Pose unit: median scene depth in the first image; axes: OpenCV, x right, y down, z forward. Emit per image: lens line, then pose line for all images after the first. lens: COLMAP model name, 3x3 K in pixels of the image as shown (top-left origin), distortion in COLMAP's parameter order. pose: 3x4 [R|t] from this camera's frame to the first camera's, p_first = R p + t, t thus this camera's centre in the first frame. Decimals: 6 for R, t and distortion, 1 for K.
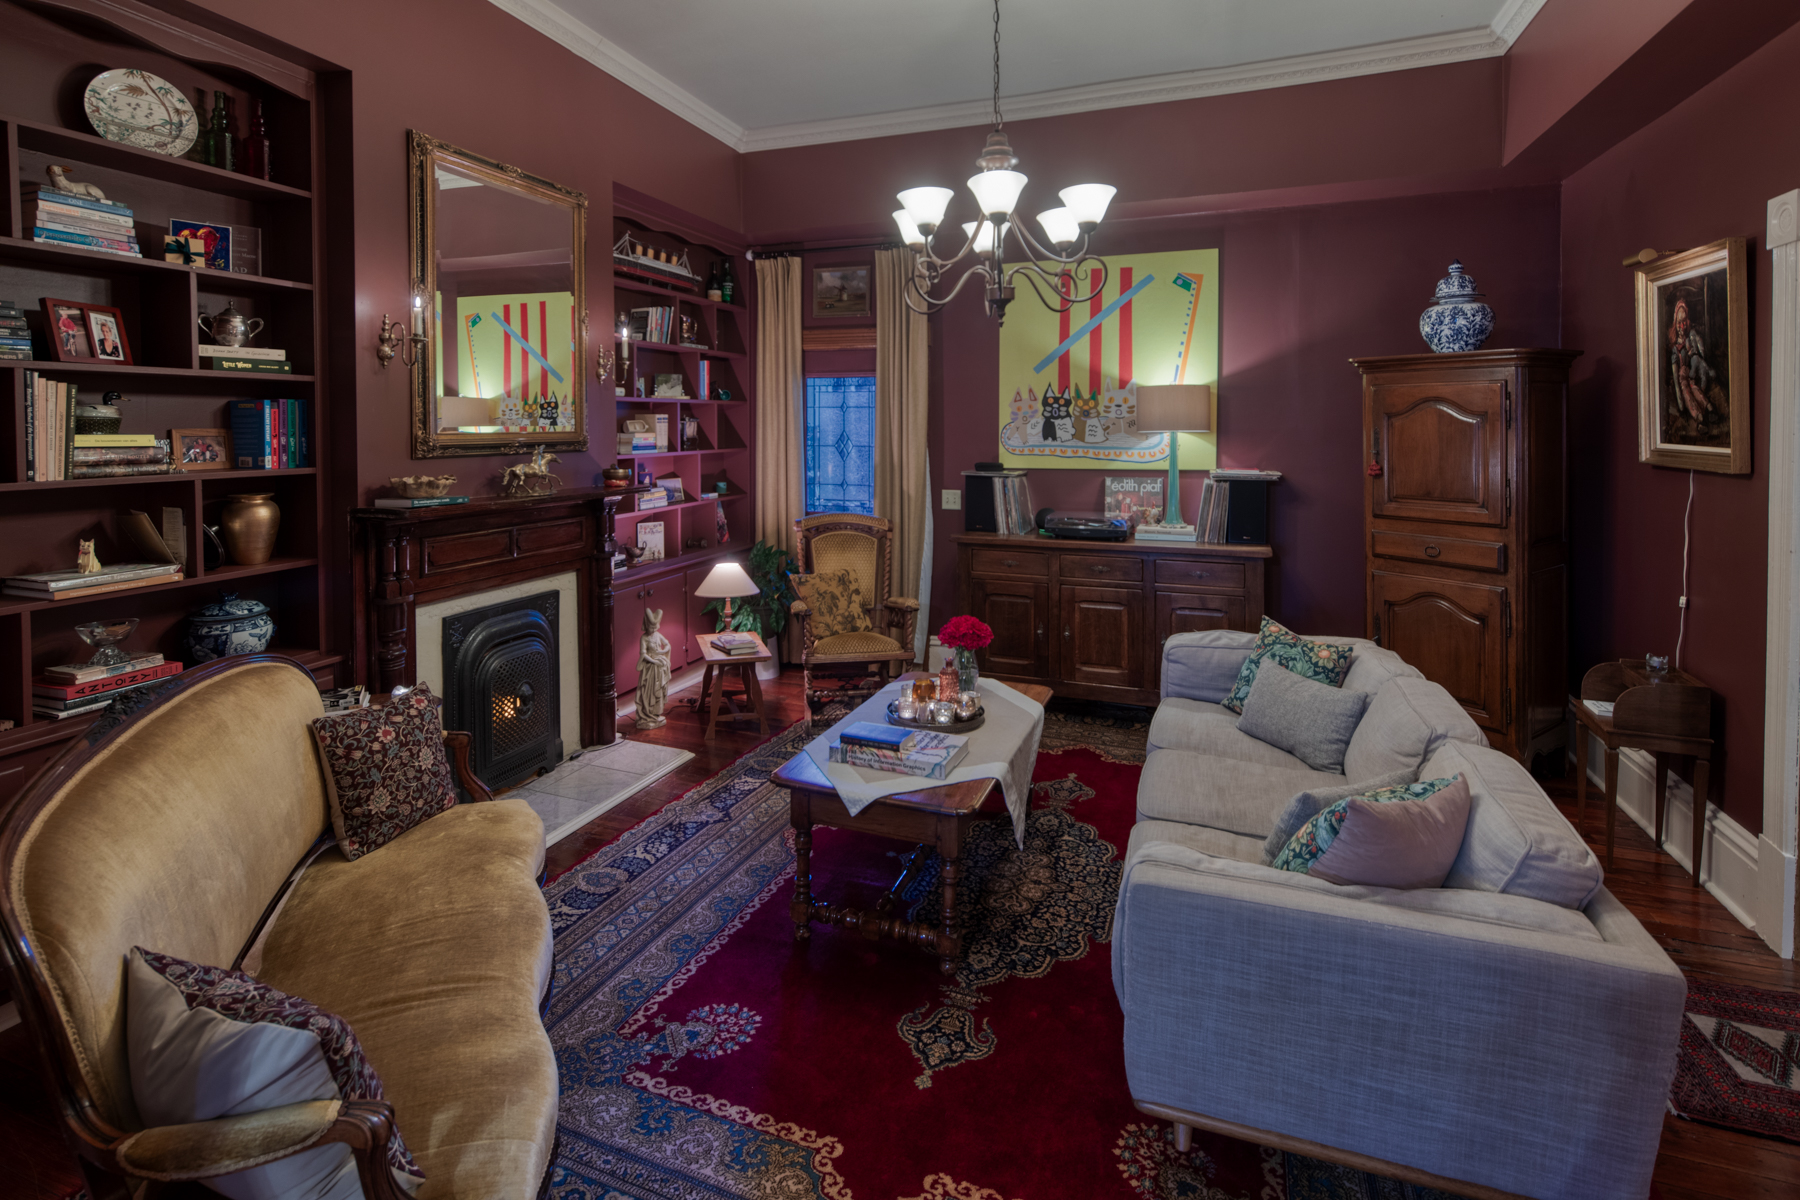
lens RADIAL K [[857.6, 0, 892.9], [0, 857.6, 434.3], [0, 0, 1]] dist [-0.000862, -0.000110]
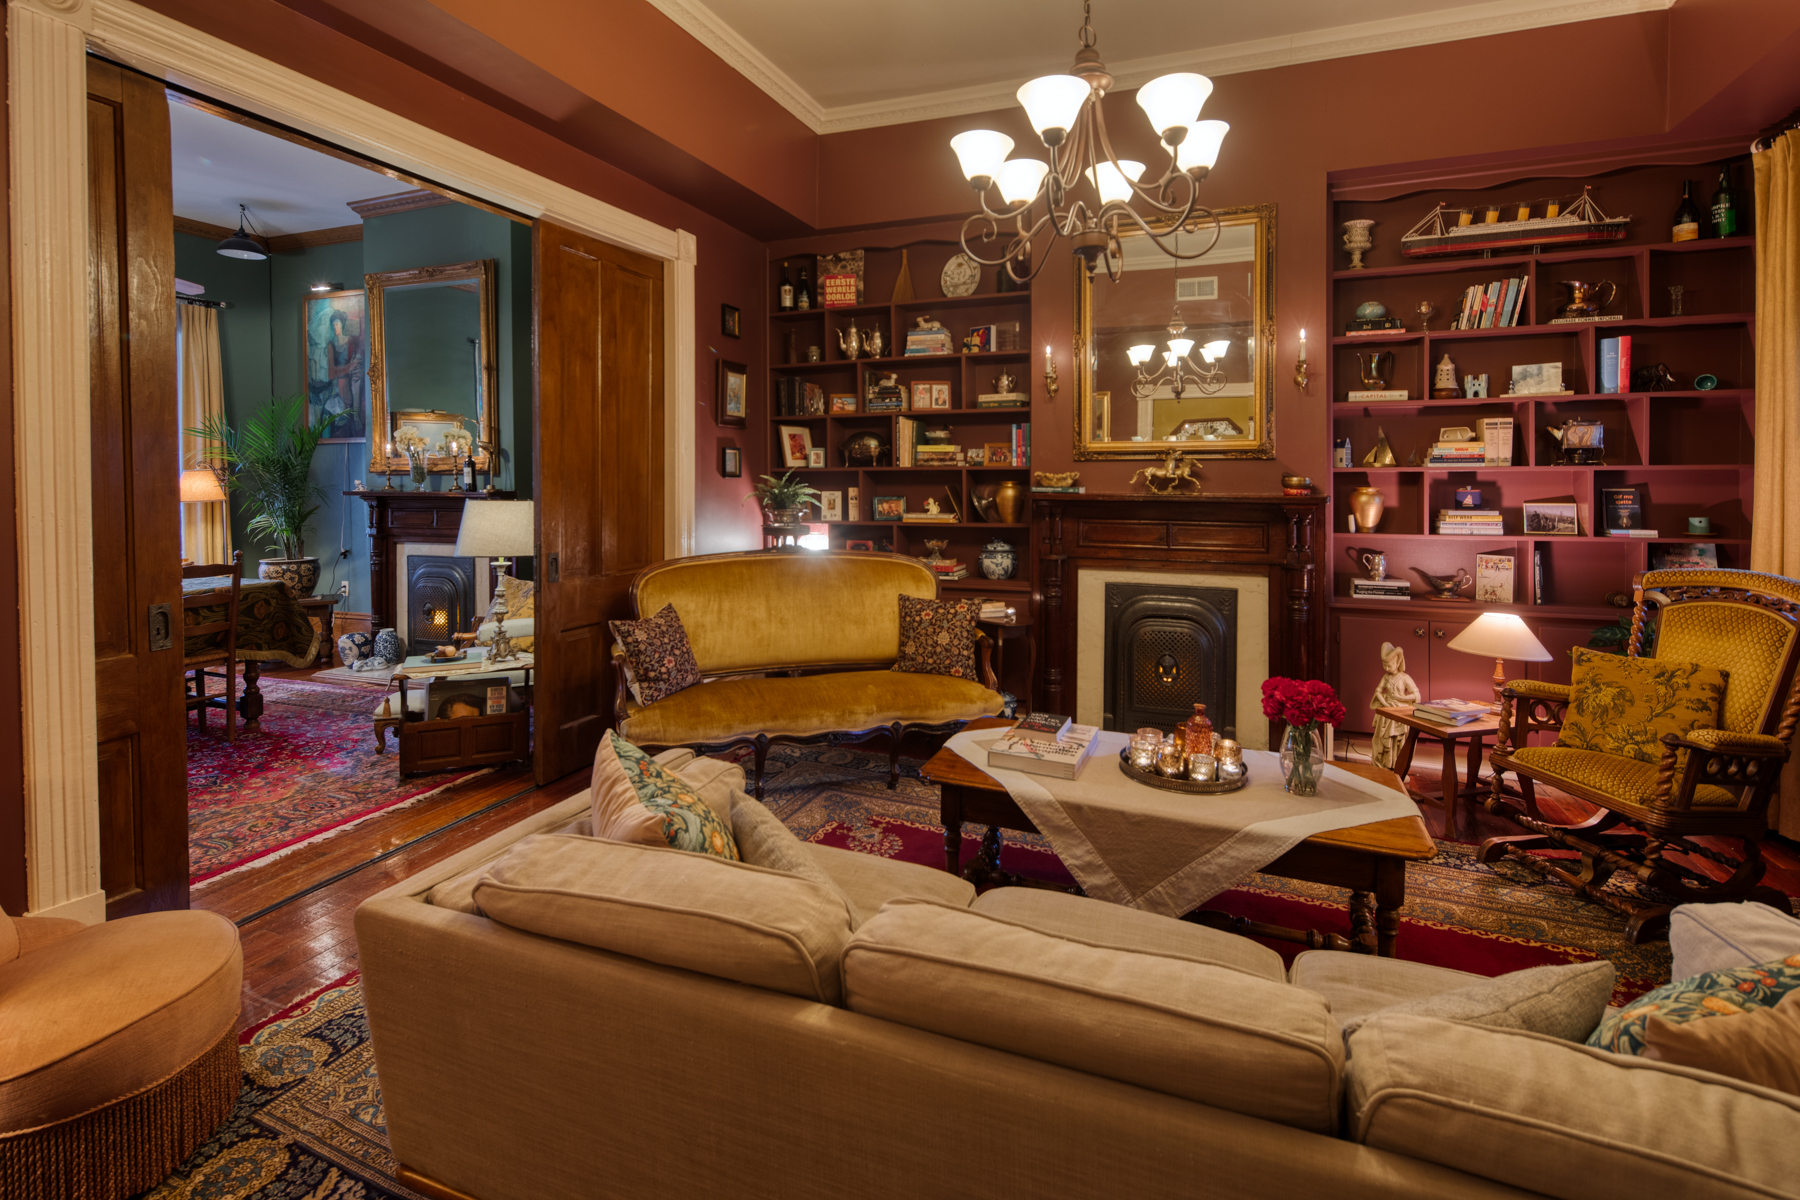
lens RADIAL K [[861.0, 0, 889.3], [0, 861.0, 491.1], [0, 0, 1]] dist [0.008745, -0.006307]
pose [[-0.027302, 0.018705, -0.999452, 0.546485], [-0.009776, 0.999772, 0.018979, 0.034570], [0.999579, 0.010289, -0.027113, 0.471745]]
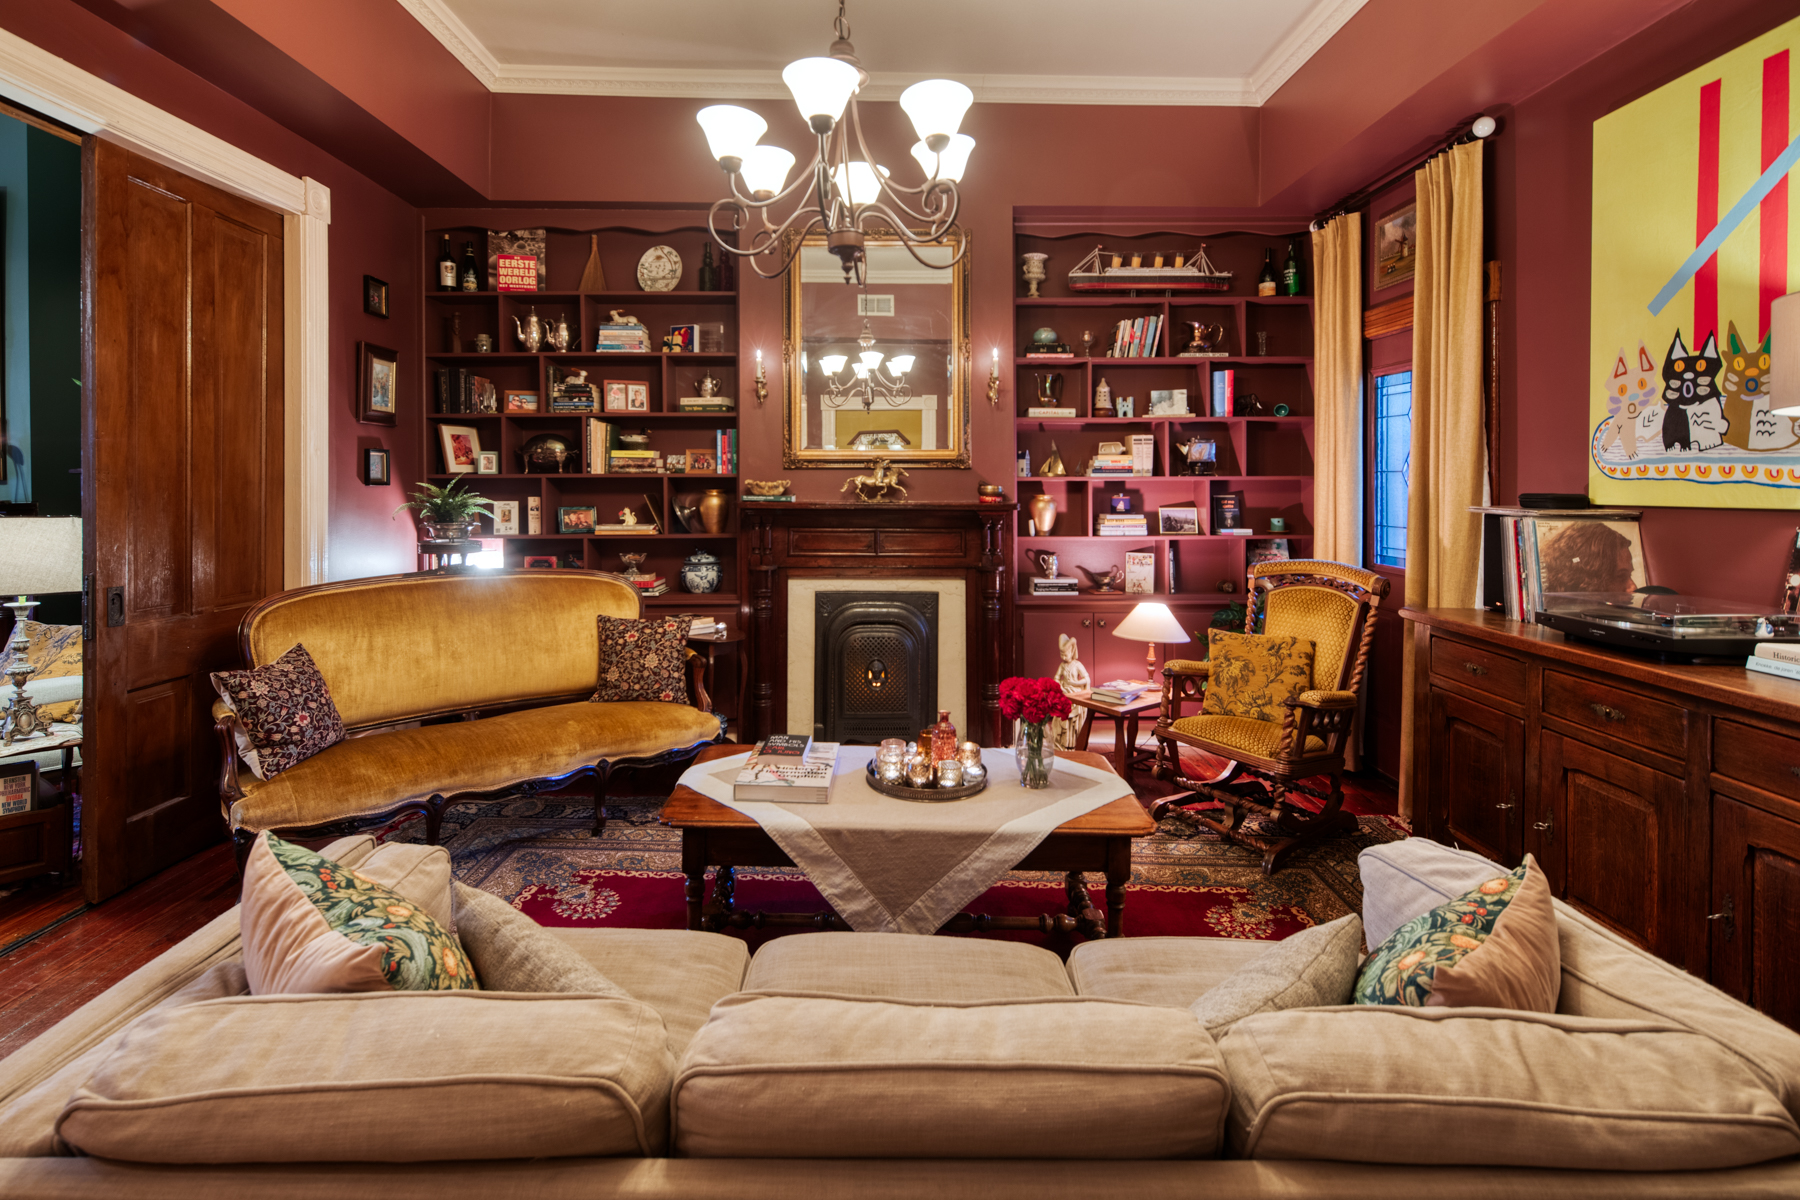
lens RADIAL K [[861.0, 0, 889.3], [0, 861.0, 491.1], [0, 0, 1]] dist [0.008745, -0.006307]
pose [[0.353209, 0.009711, -0.935494, 0.503839], [-0.011346, 0.999917, 0.006096, 0.034510], [0.935476, 0.008461, 0.353290, 0.429734]]
